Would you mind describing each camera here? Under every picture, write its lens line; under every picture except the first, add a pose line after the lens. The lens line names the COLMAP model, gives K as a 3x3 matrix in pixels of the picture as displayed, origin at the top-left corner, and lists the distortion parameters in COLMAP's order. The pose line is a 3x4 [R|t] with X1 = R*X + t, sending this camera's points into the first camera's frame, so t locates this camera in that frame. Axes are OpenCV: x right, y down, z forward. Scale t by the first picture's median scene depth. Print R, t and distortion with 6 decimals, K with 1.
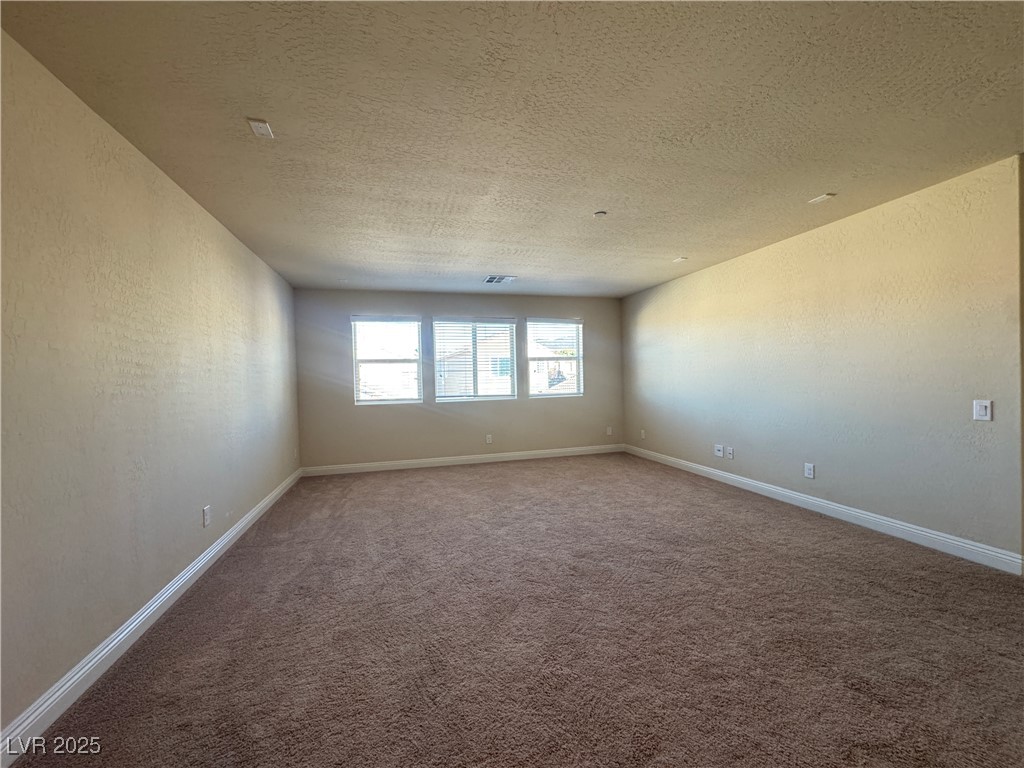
lens RADIAL K [[408.1, 0, 506.5], [0, 408.1, 384.5], [0, 0, 1]] dist [0.003628, 0.000401]
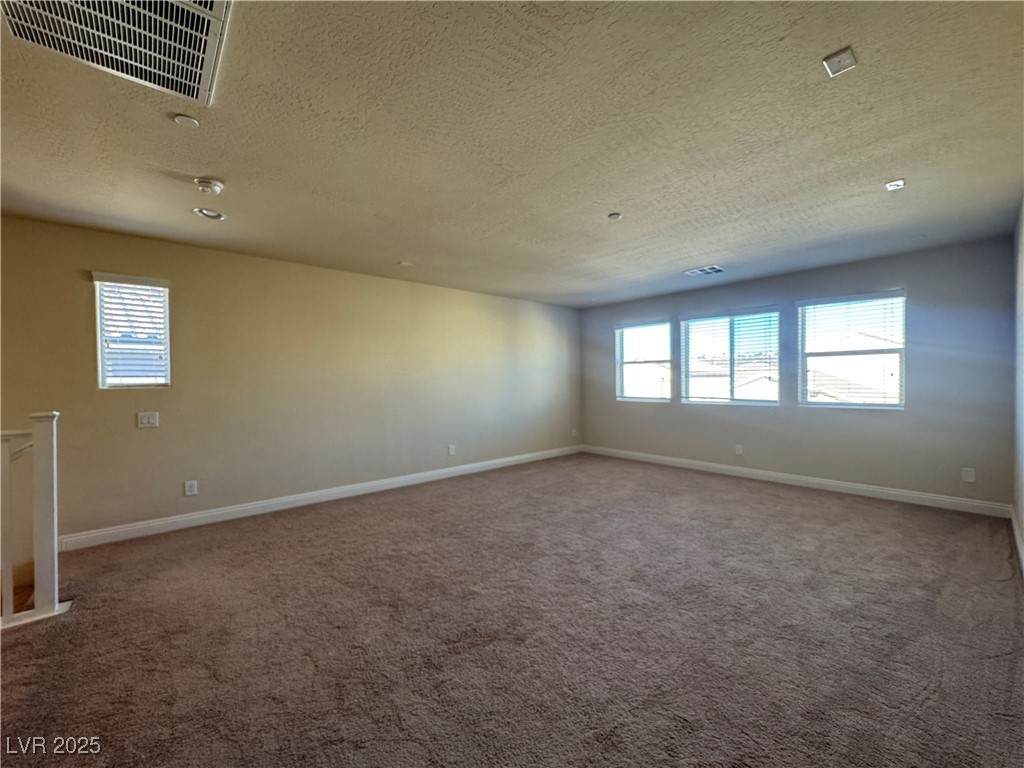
lens RADIAL K [[408.1, 0, 514.0], [0, 408.1, 382.5], [0, 0, 1]] dist [0.003628, 0.000401]
pose [[0.449034, 0.026681, -0.893116, 0.540734], [-0.016508, 0.999631, 0.021563, -0.020919], [0.893362, 0.005062, 0.449309, 0.192959]]
